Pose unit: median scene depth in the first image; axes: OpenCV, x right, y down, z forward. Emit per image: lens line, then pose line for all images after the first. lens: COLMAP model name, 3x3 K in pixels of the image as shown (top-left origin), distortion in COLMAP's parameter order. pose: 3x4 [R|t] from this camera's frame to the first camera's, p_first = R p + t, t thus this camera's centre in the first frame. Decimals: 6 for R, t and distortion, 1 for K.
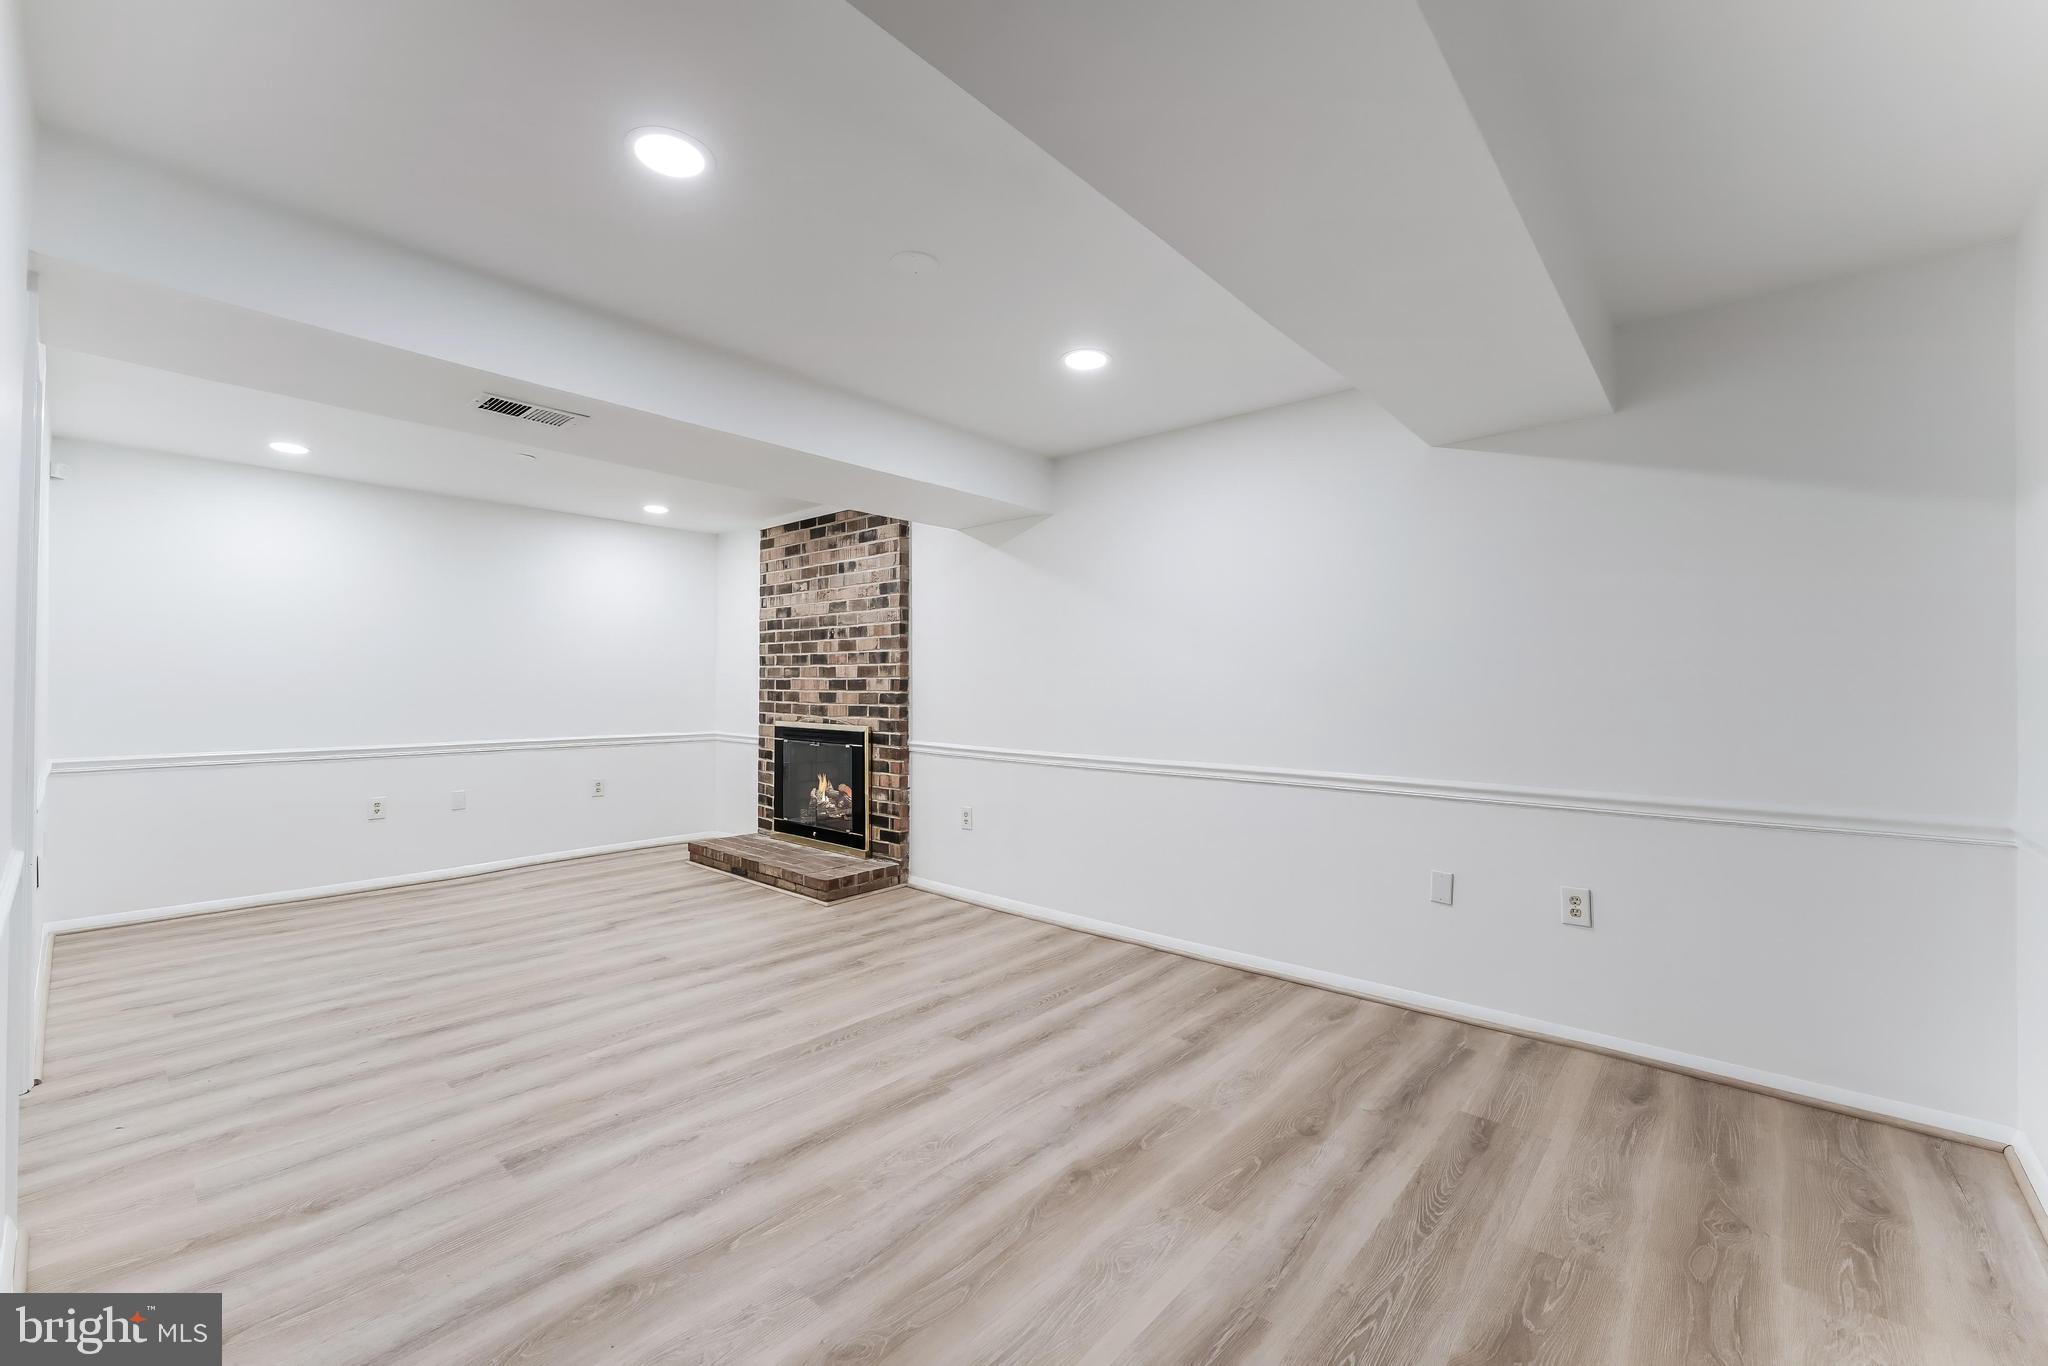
lens RADIAL K [[832.6, 0, 1028.5], [0, 832.6, 685.3], [0, 0, 1]] dist [0.001644, -0.000472]
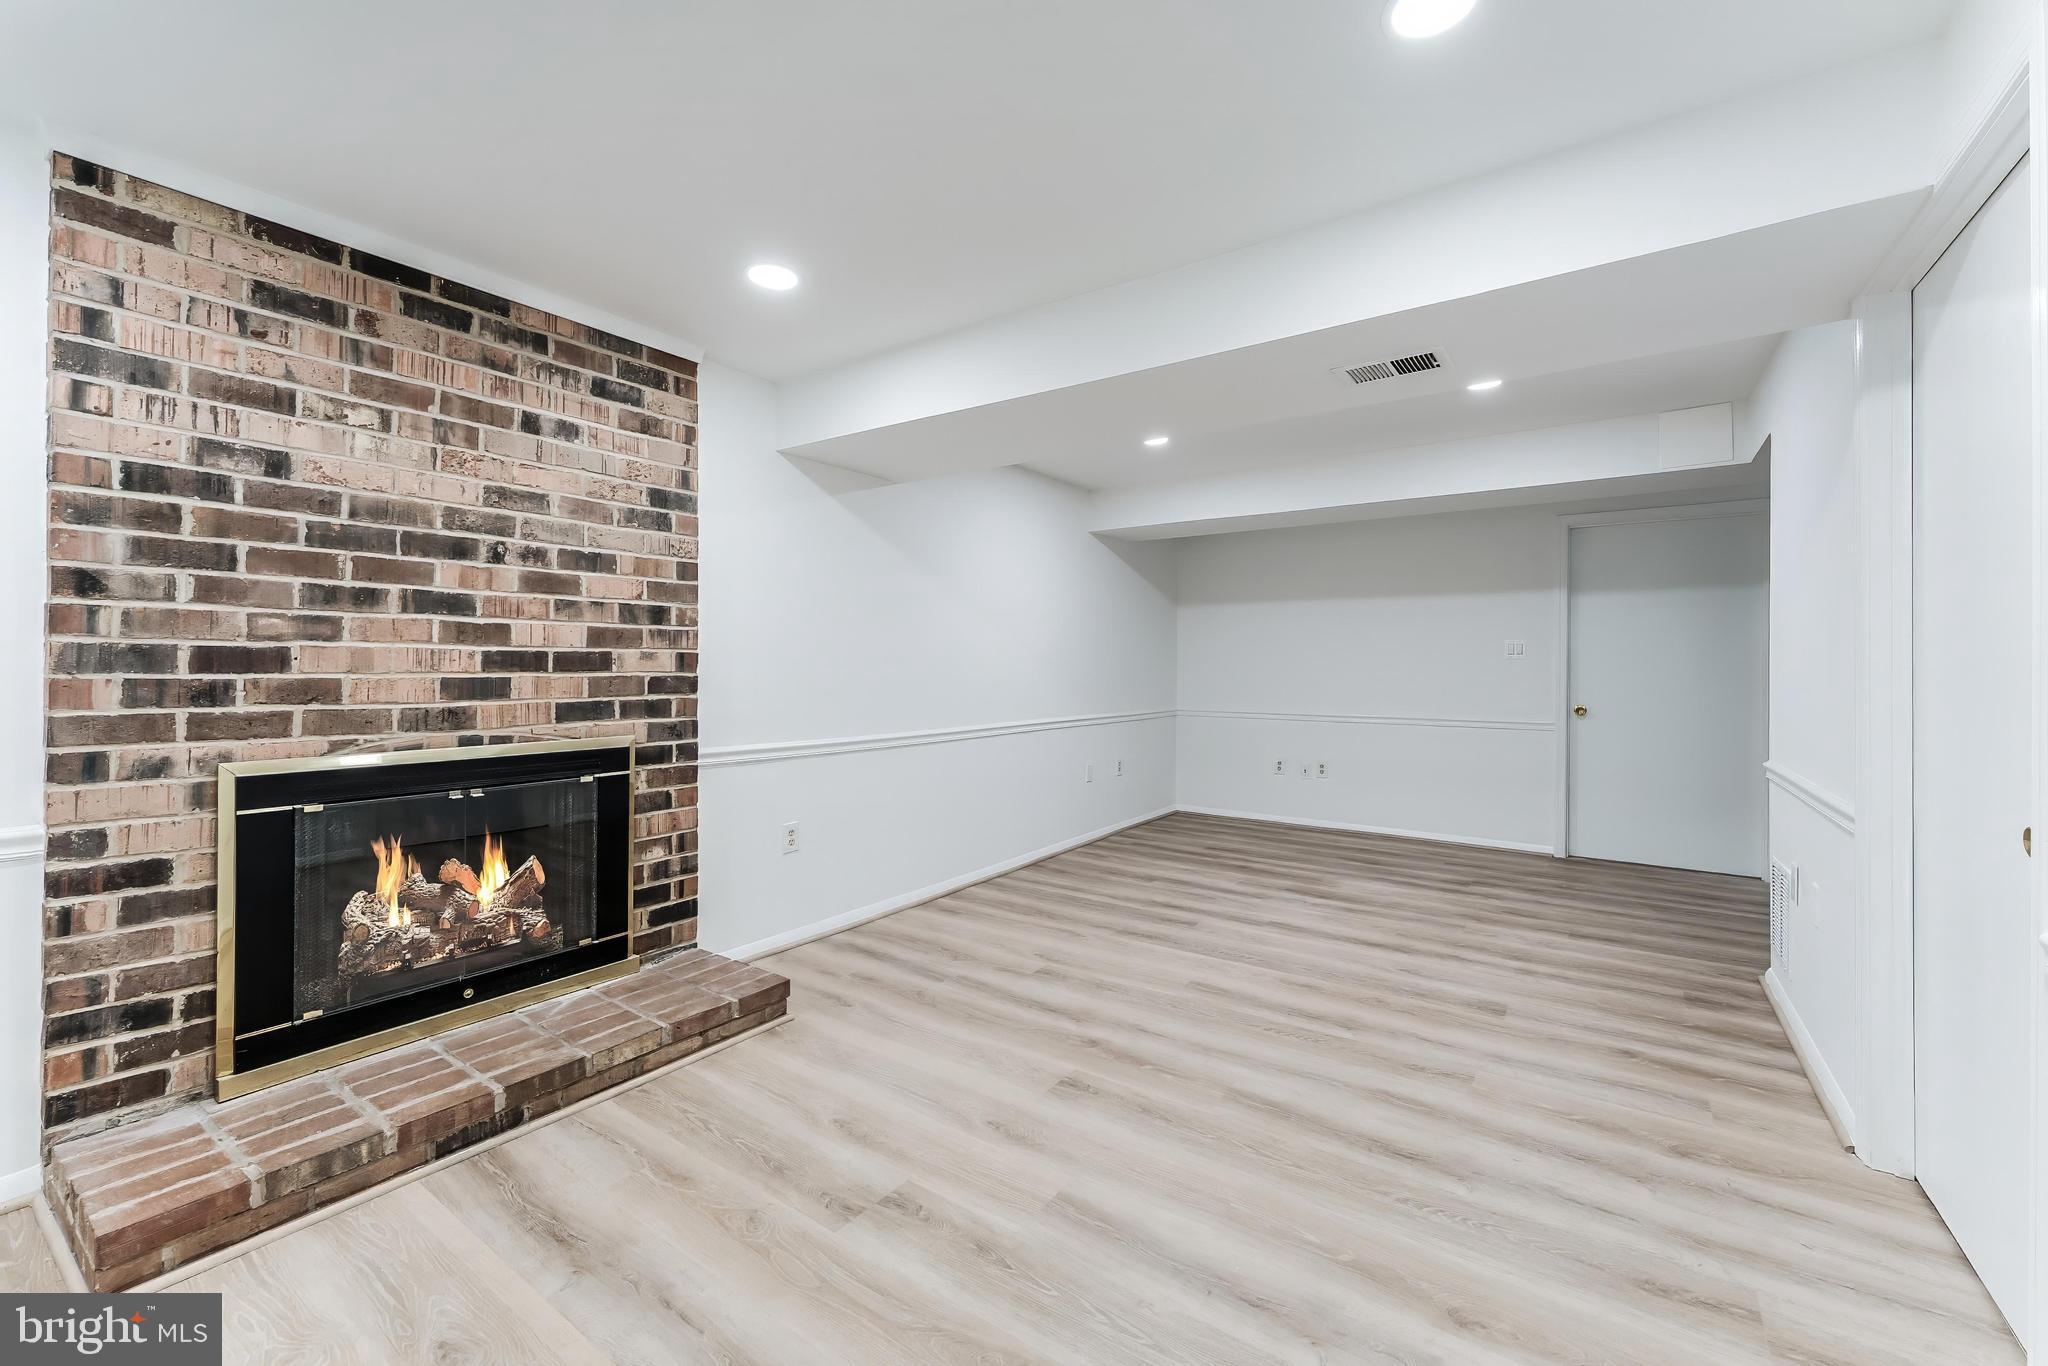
lens RADIAL K [[832.6, 0, 1031.5], [0, 832.6, 670.7], [0, 0, 1]] dist [0.001644, -0.000472]
pose [[-0.117440, -0.010427, 0.993025, -0.754162], [-0.004285, 0.999941, 0.009993, -0.001162], [-0.993071, -0.003081, -0.117477, 0.770435]]
